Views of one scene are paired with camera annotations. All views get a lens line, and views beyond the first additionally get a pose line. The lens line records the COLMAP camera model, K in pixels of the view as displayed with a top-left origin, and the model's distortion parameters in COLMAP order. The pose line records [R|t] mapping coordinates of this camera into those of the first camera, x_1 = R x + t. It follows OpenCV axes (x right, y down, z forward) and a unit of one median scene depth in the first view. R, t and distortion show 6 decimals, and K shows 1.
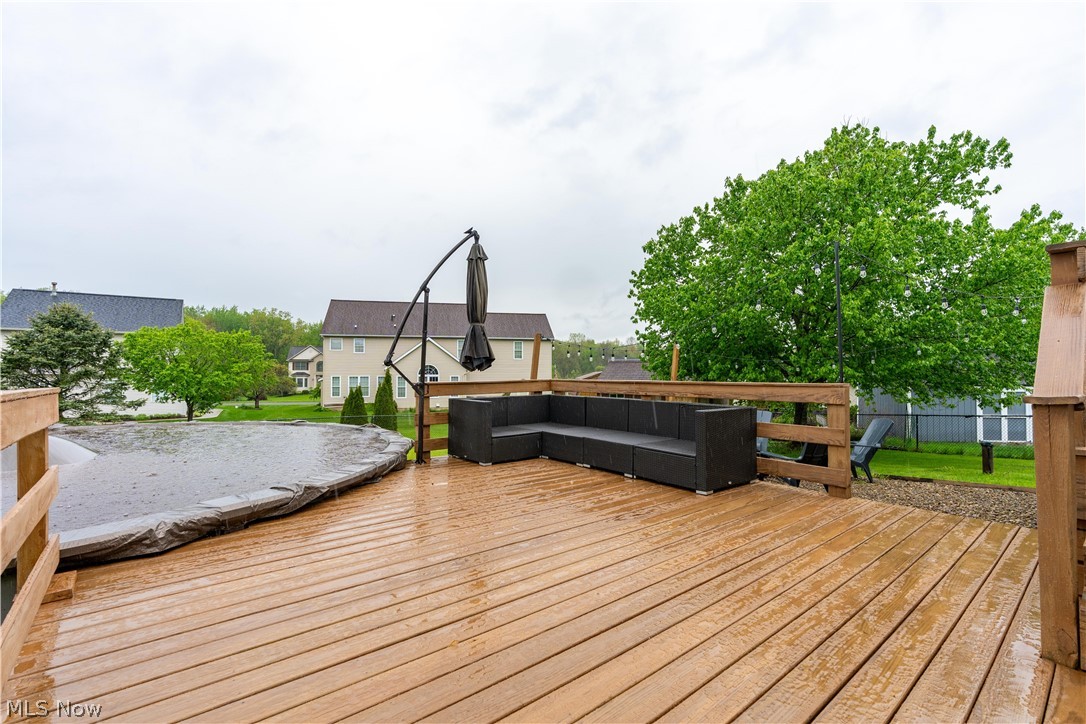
lens RADIAL K [[492.9, 0, 546.3], [0, 492.9, 362.6], [0, 0, 1]] dist [-0.002712, 0.000969]
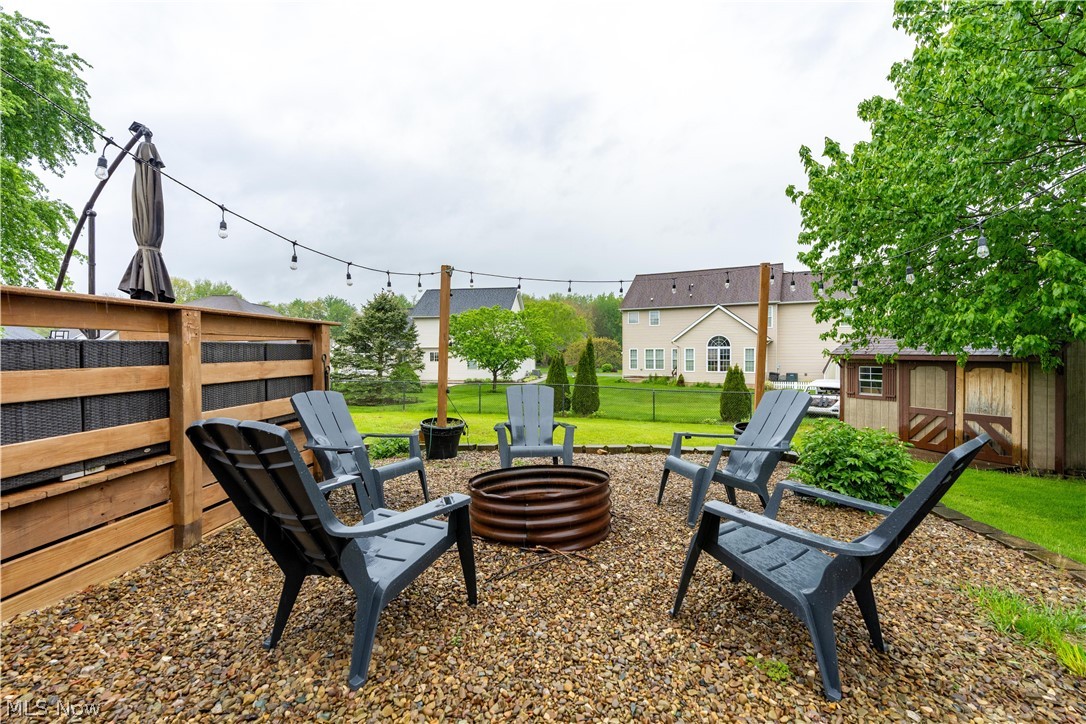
lens RADIAL K [[485.2, 0, 544.8], [0, 485.2, 362.4], [0, 0, 1]] dist [-0.003147, 0.001536]
pose [[0.737583, 0.011929, -0.675151, 0.399279], [0.020105, 0.999013, 0.039615, 0.039066], [0.674957, -0.042794, 0.736615, 0.410438]]
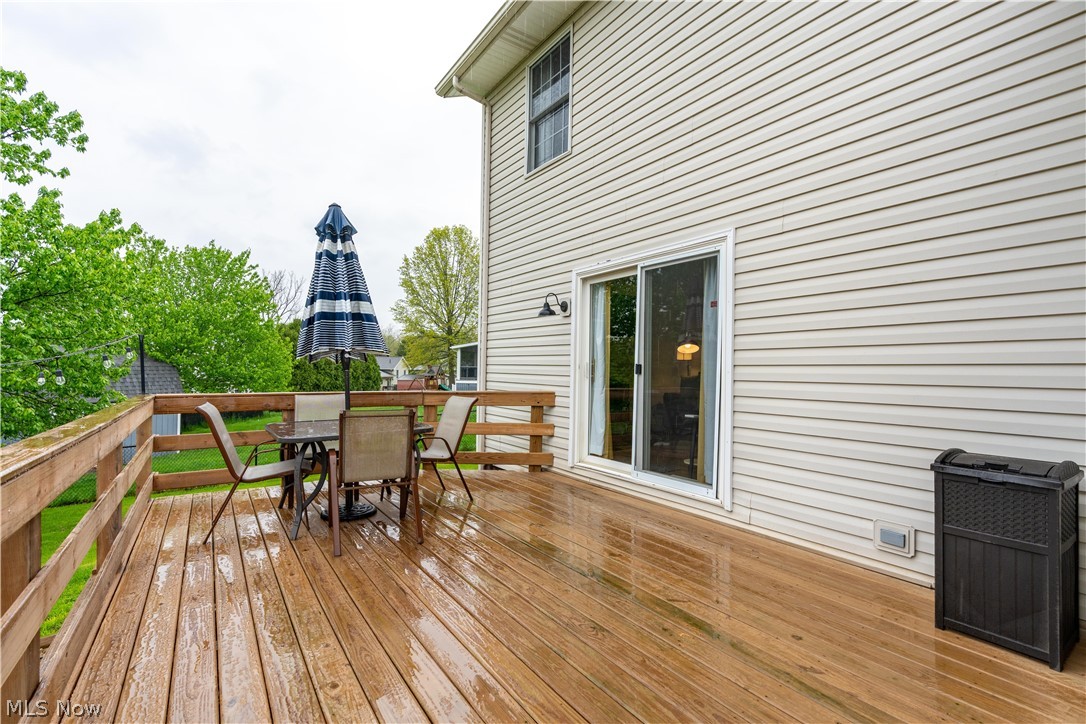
lens RADIAL K [[483.0, 0, 545.2], [0, 483.0, 354.7], [0, 0, 1]] dist [-0.000022, 0.000490]
pose [[0.090414, 0.032246, 0.995382, 0.214808], [-0.035279, 0.998952, -0.029157, -0.065028], [-0.995279, -0.032480, 0.091457, 0.155082]]
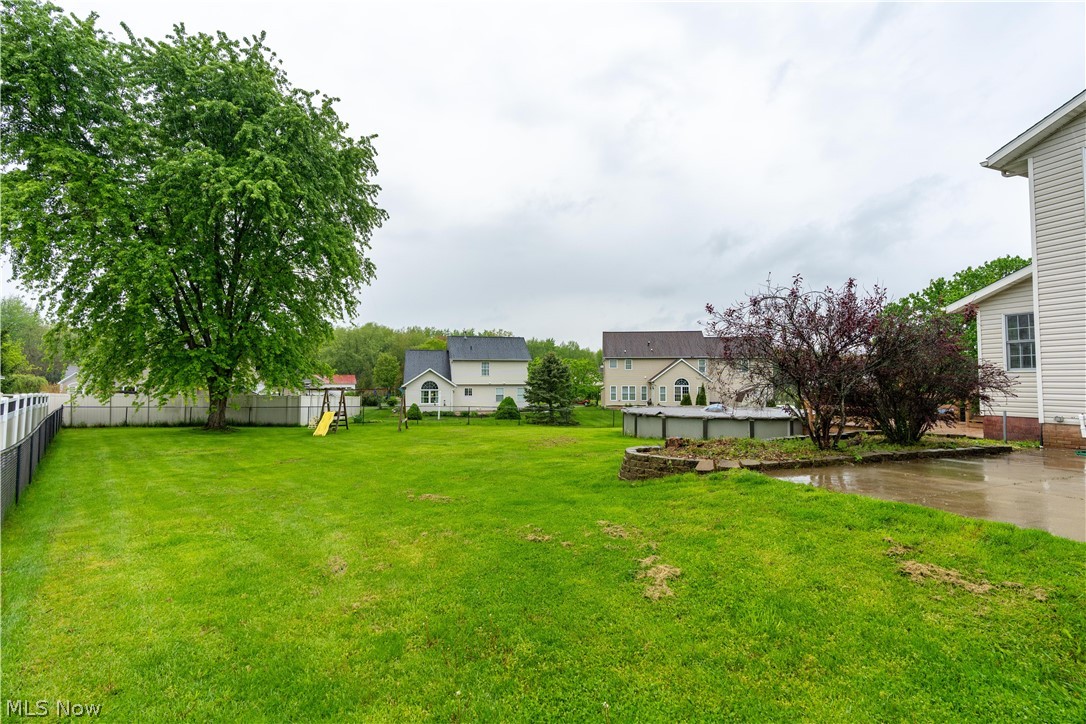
lens RADIAL K [[485.2, 0, 544.8], [0, 485.2, 362.4], [0, 0, 1]] dist [-0.003147, 0.001536]
pose [[0.939738, -0.011949, -0.341686, -0.421856], [0.006293, 0.999824, -0.017657, -0.057633], [0.341836, 0.014443, 0.939648, -1.343119]]
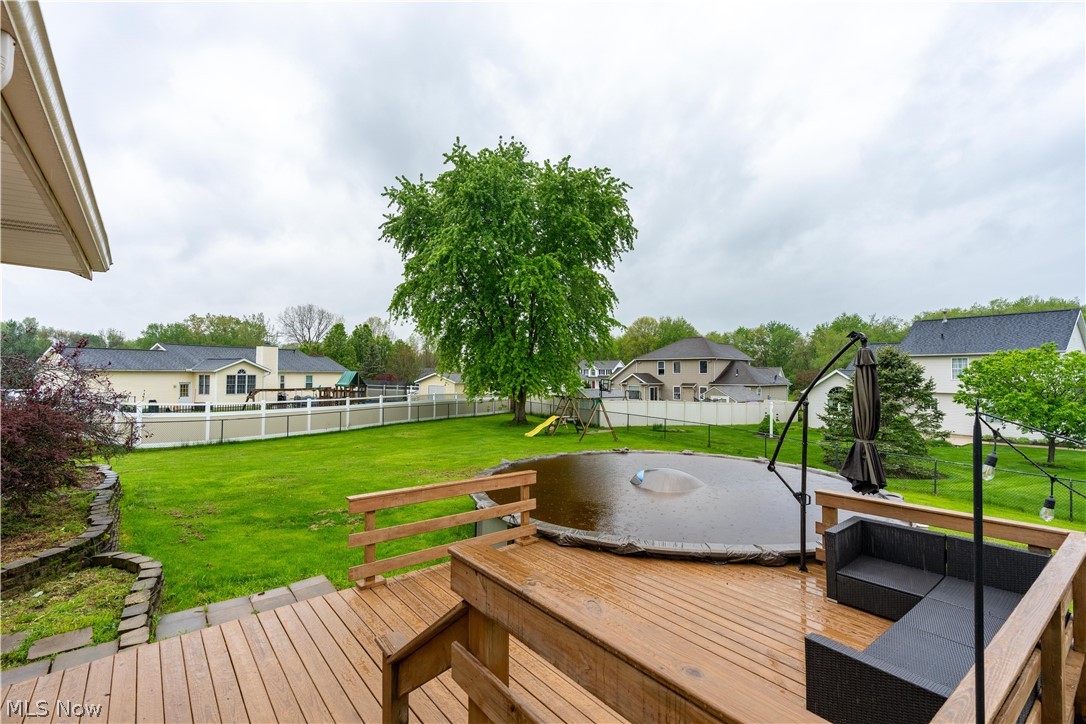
lens RADIAL K [[486.5, 0, 545.6], [0, 486.5, 364.8], [0, 0, 1]] dist [-0.001164, 0.000786]
pose [[-0.010503, -0.018134, -0.999780, 0.354219], [0.020762, 0.999616, -0.018349, -0.099870], [0.999729, -0.020950, -0.010123, 0.213671]]
